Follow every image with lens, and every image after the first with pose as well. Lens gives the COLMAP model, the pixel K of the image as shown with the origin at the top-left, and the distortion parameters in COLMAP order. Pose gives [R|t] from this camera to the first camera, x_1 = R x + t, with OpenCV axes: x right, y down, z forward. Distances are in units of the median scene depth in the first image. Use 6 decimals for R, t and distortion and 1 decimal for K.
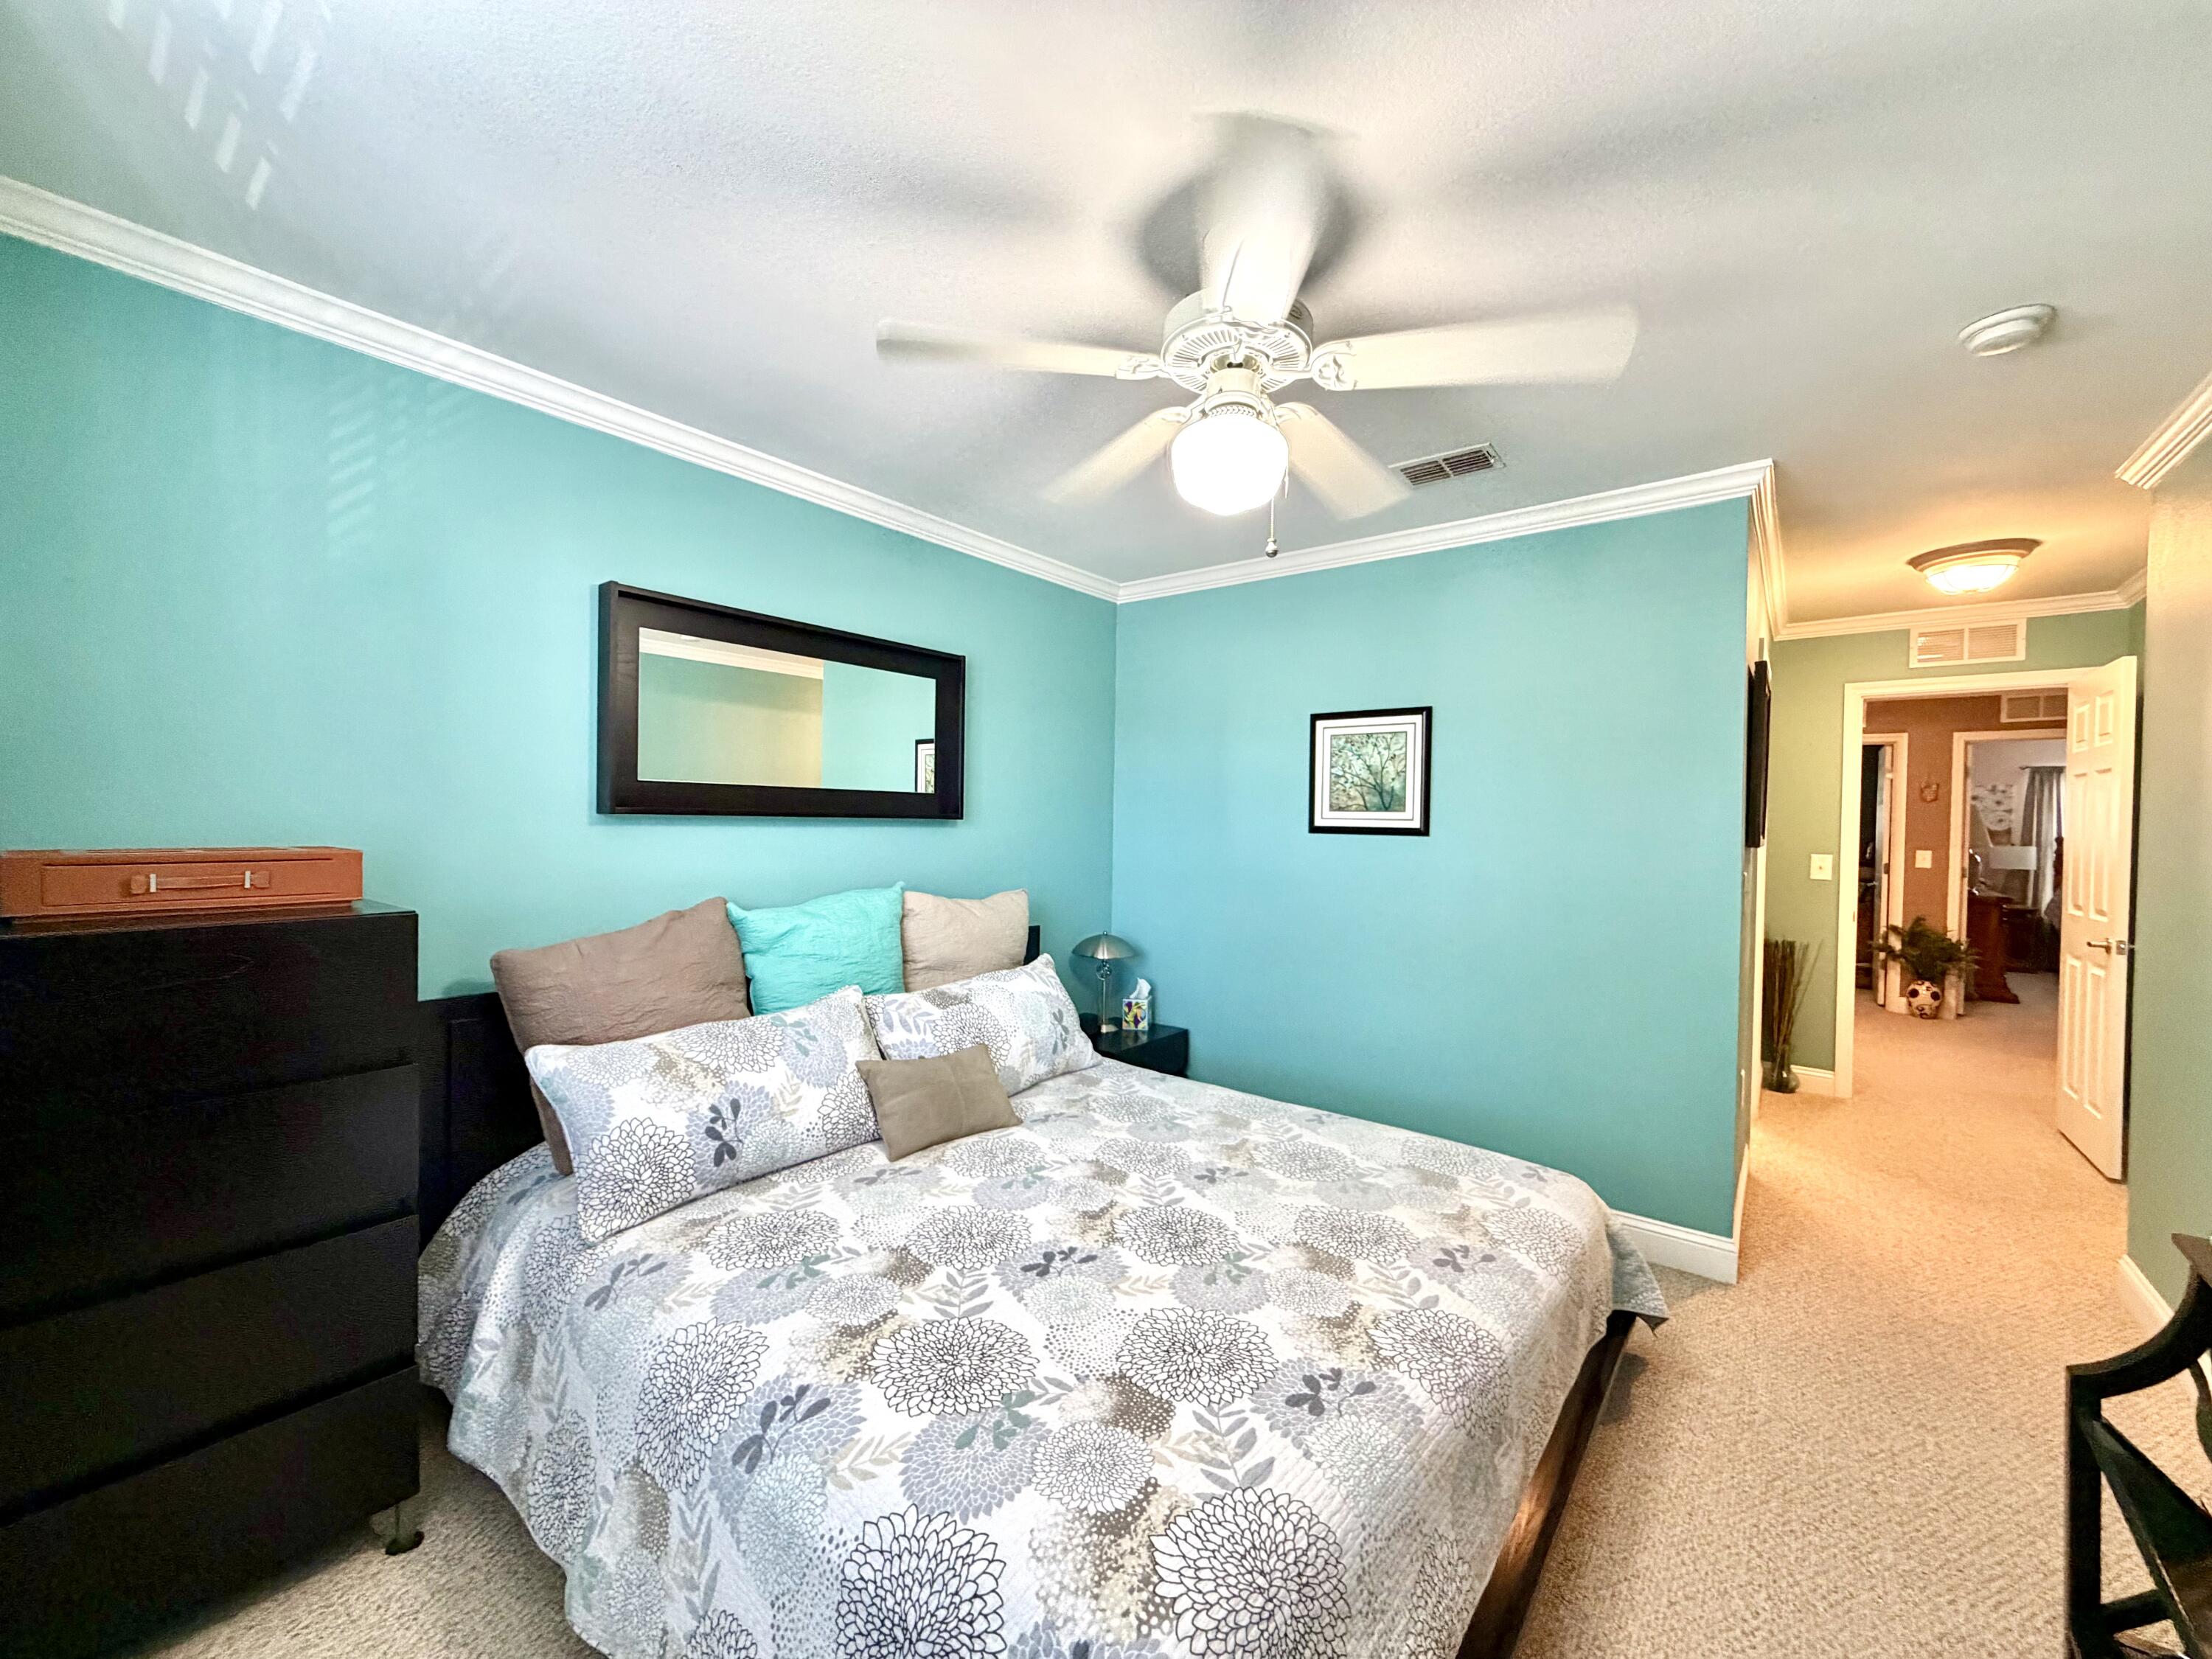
lens RADIAL K [[875.0, 0, 1089.7], [0, 875.0, 830.2], [0, 0, 1]] dist [-0.002317, -0.000190]
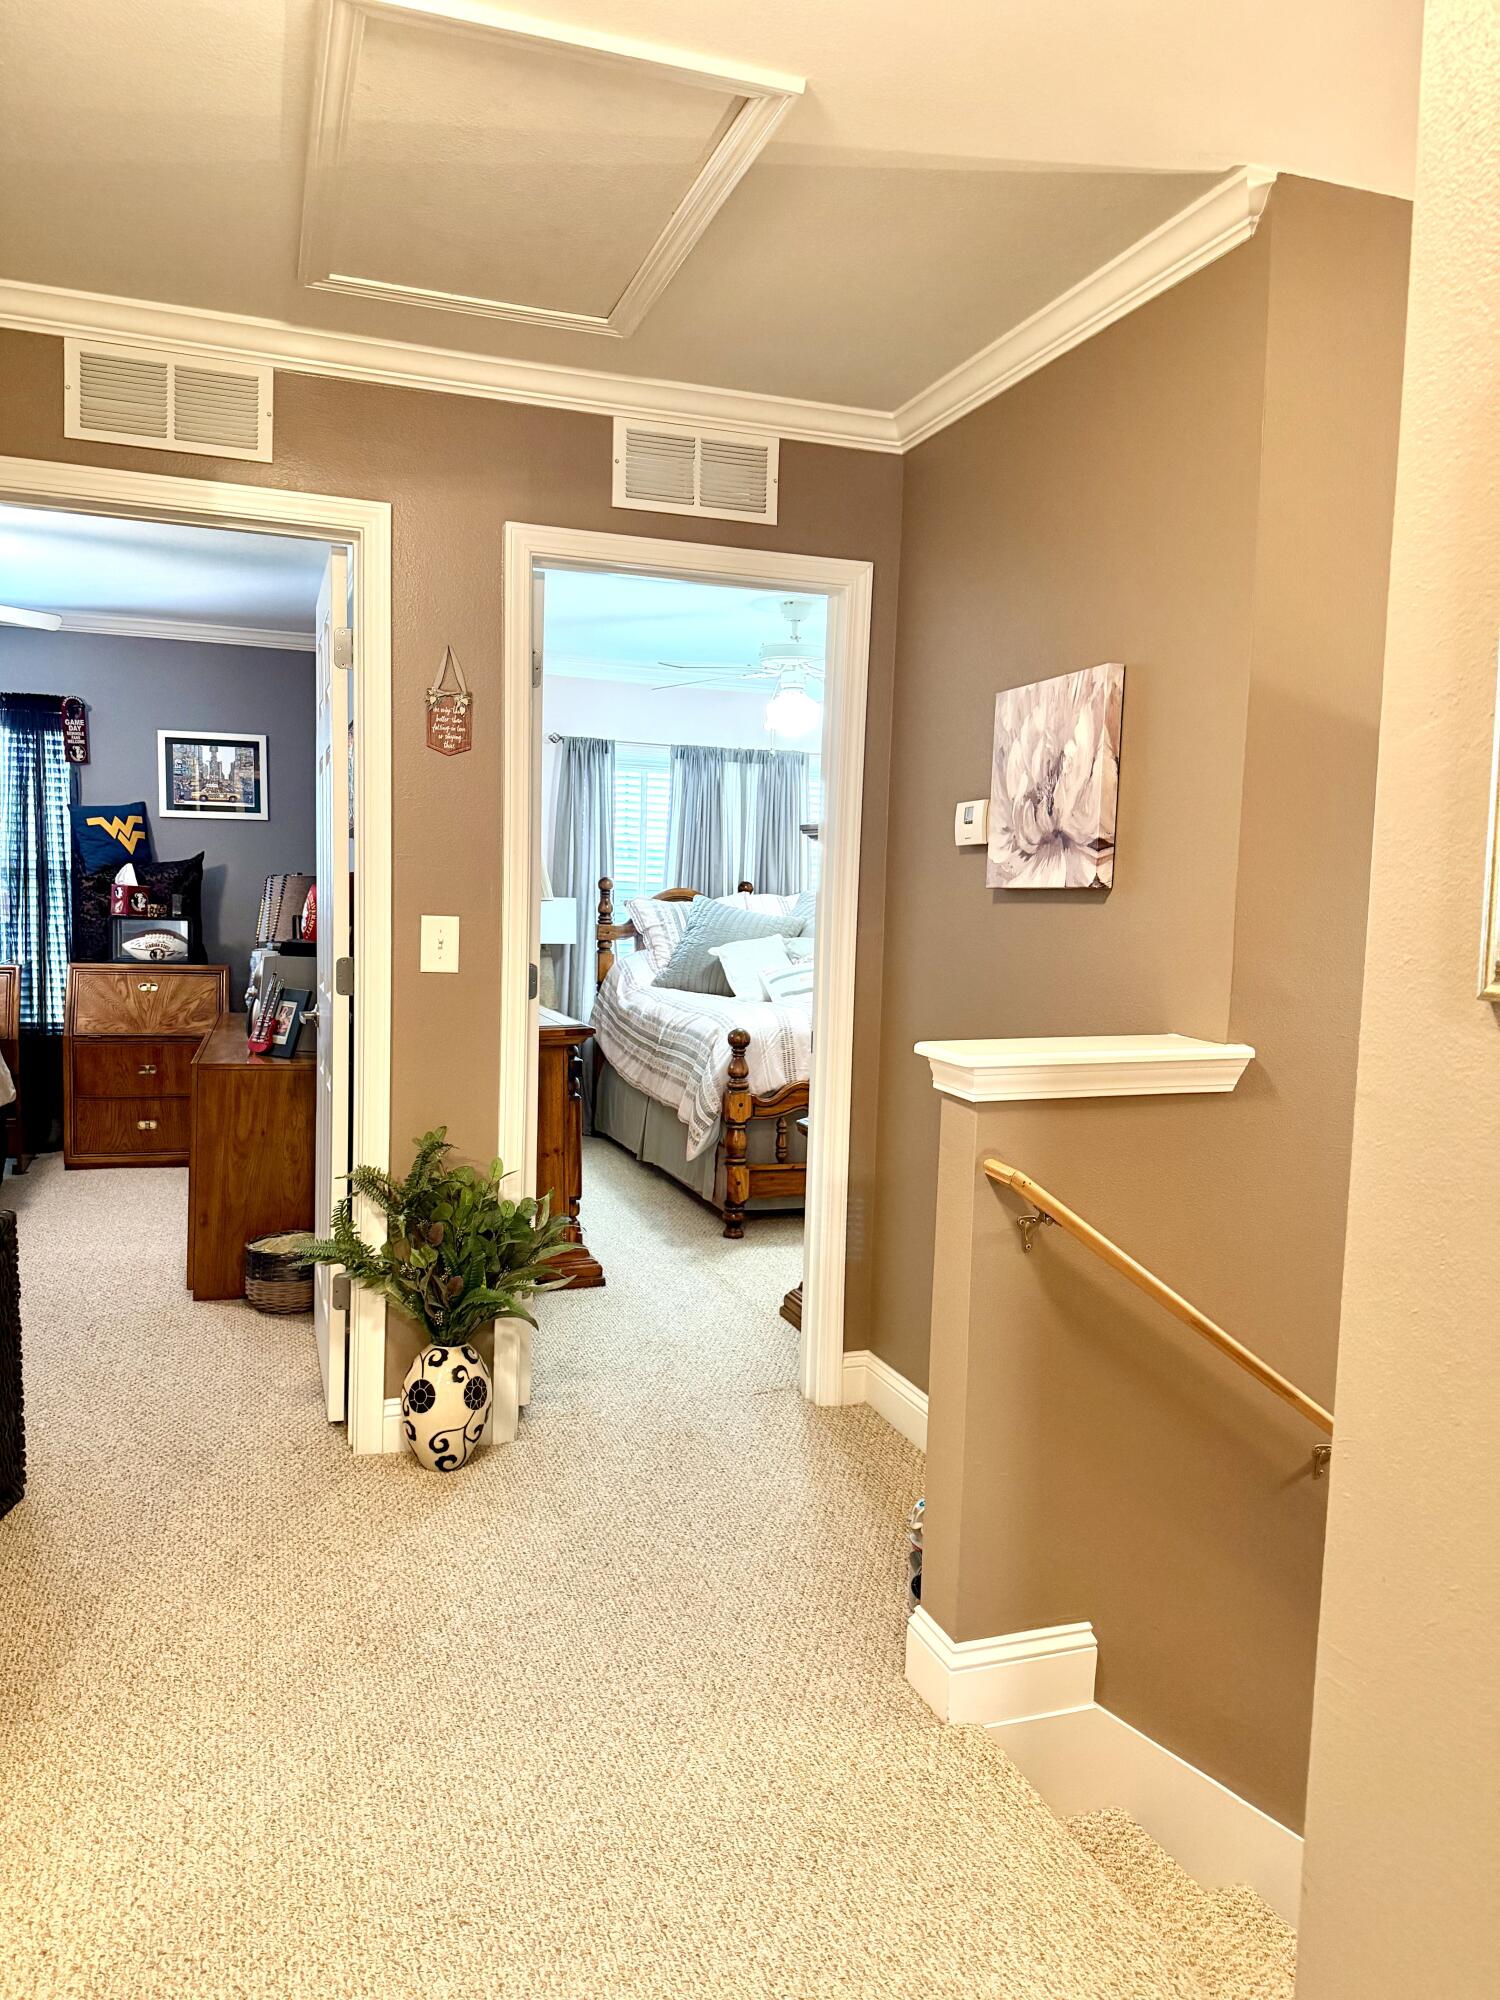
lens RADIAL K [[1396.2, 0, 740.8], [0, 1396.2, 1012.4], [0, 0, 1]] dist [0.162594, -0.322197]
pose [[0.525532, -0.075165, 0.847447, 0.590284], [-0.007636, 0.995633, 0.093044, 0.010661], [-0.850740, -0.055368, 0.522663, 0.649268]]
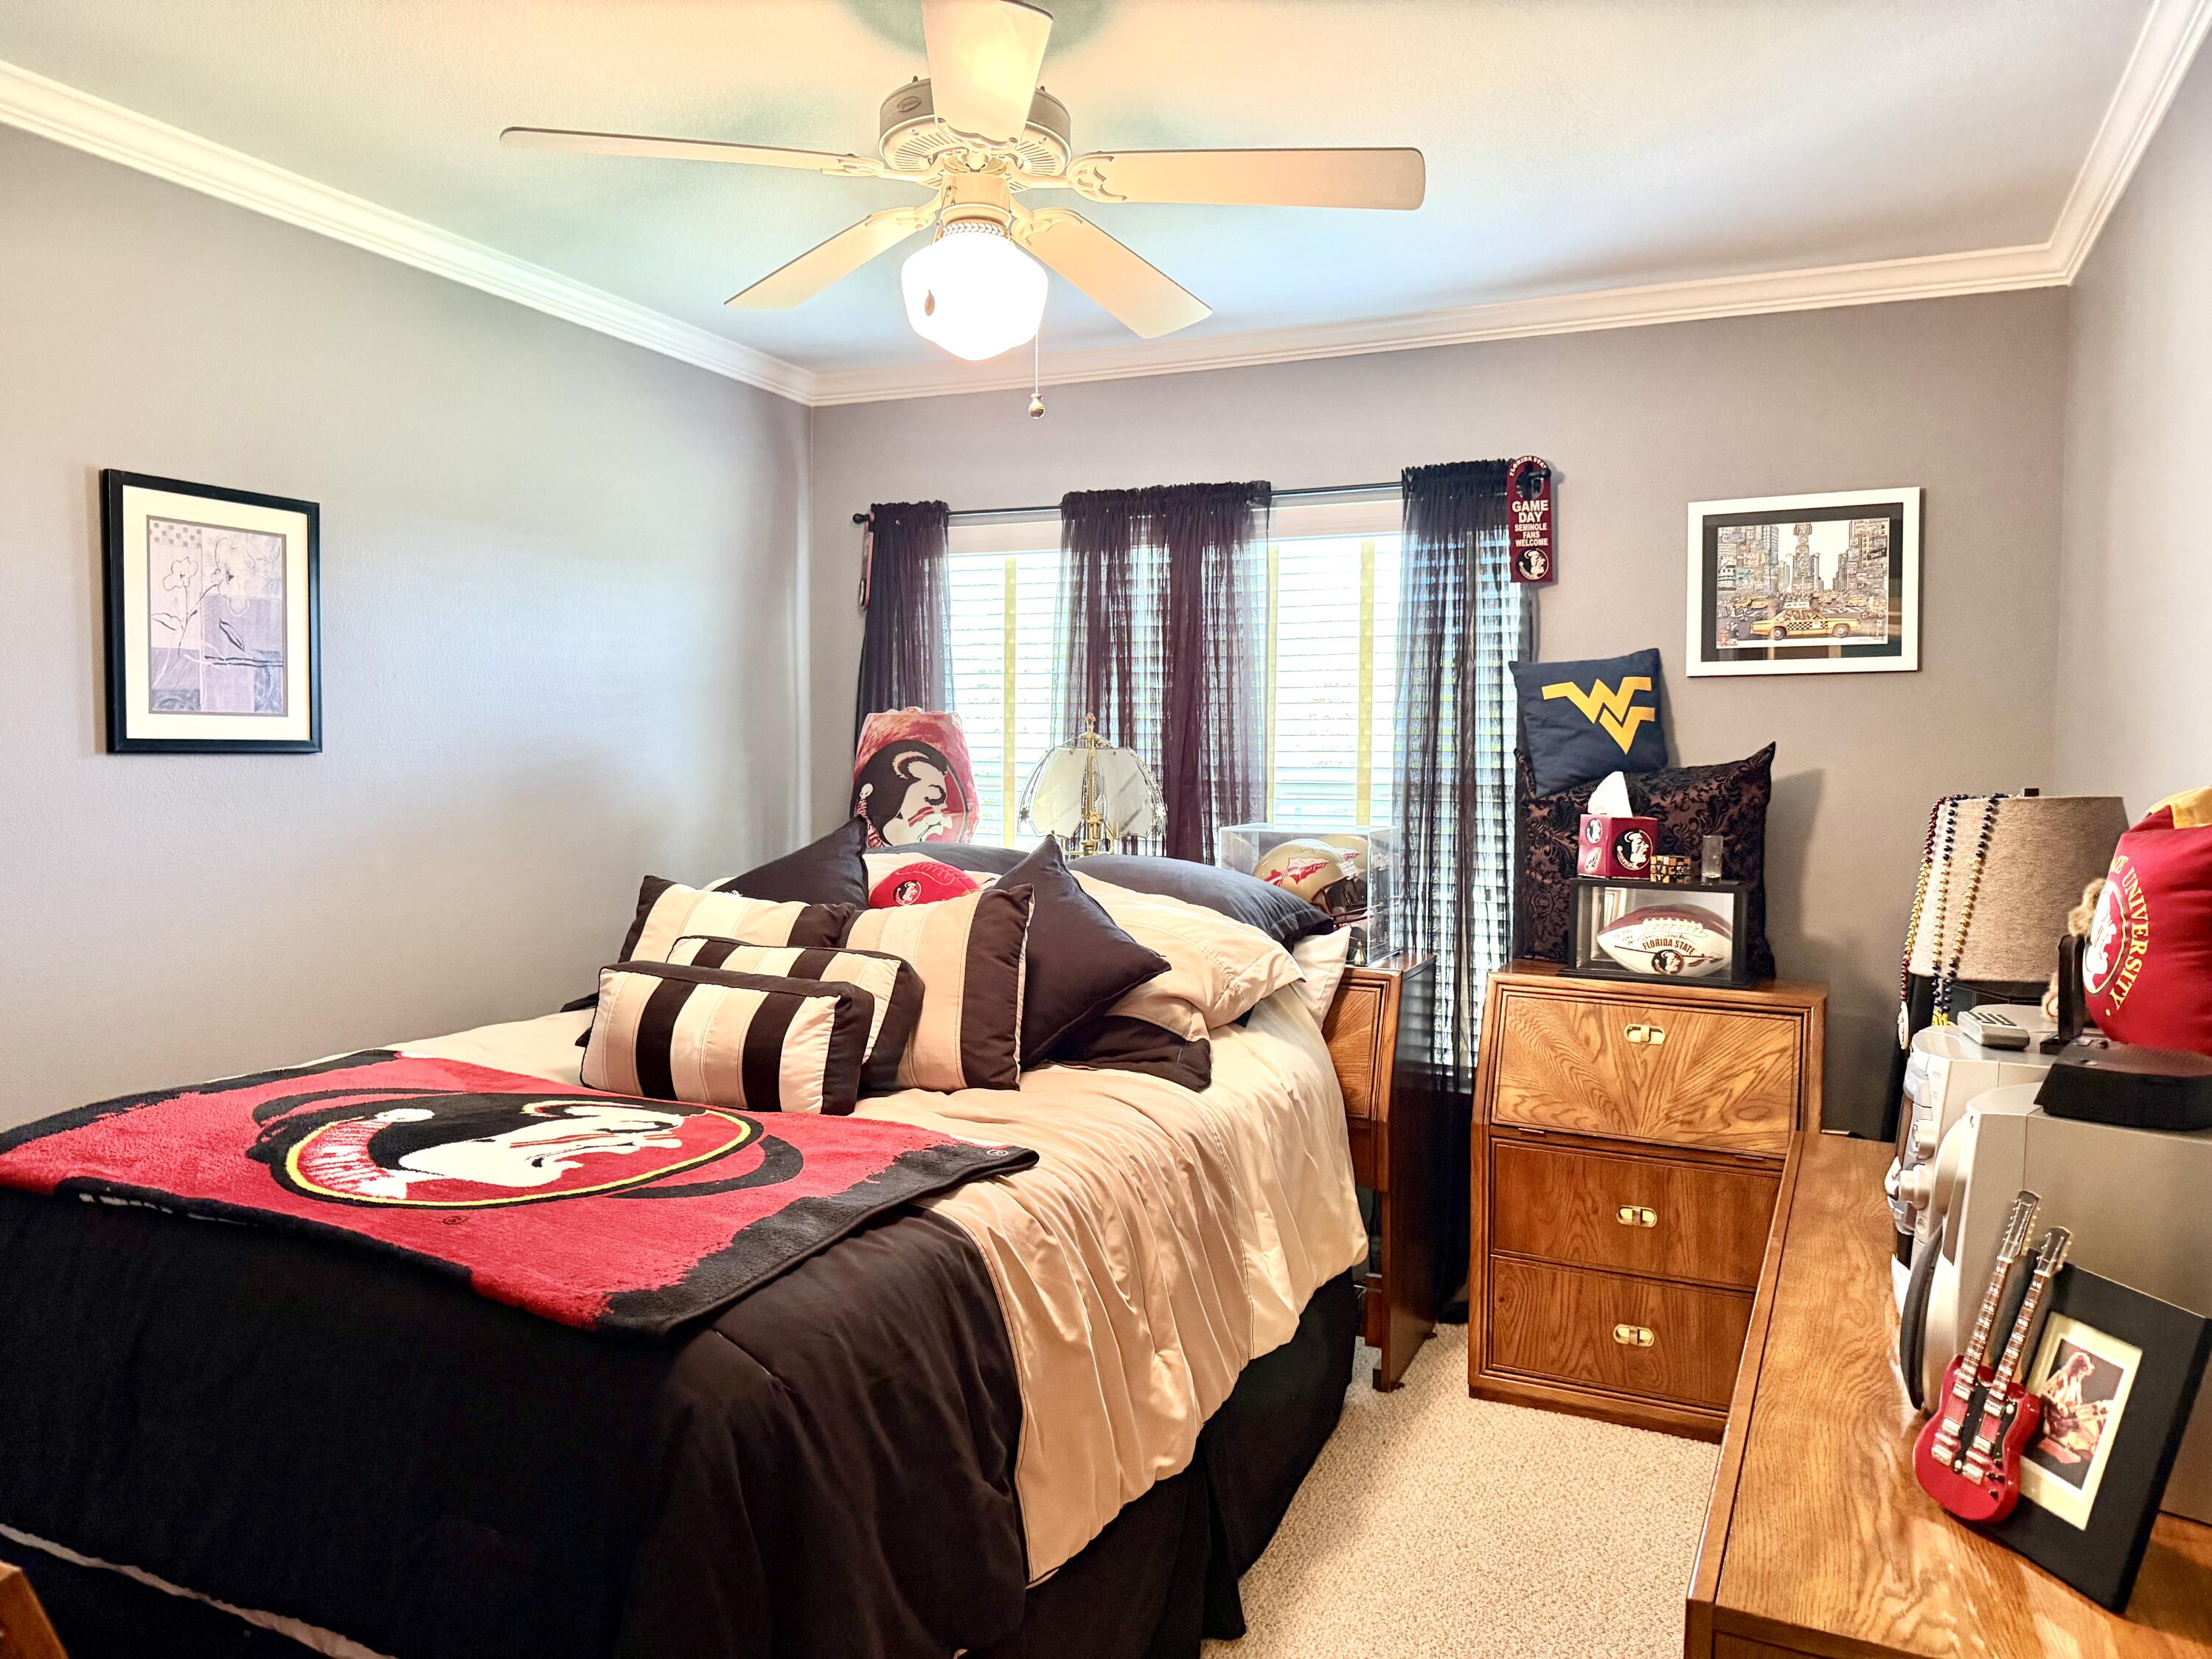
lens RADIAL K [[1544.1, 0, 1064.4], [0, 1544.1, 822.3], [0, 0, 1]] dist [0.162594, -0.322197]
pose [[0.971185, -0.017401, 0.237691, 0.873376], [0.010663, 0.999505, 0.029607, 0.003011], [-0.238088, -0.026219, 0.970890, 1.020846]]
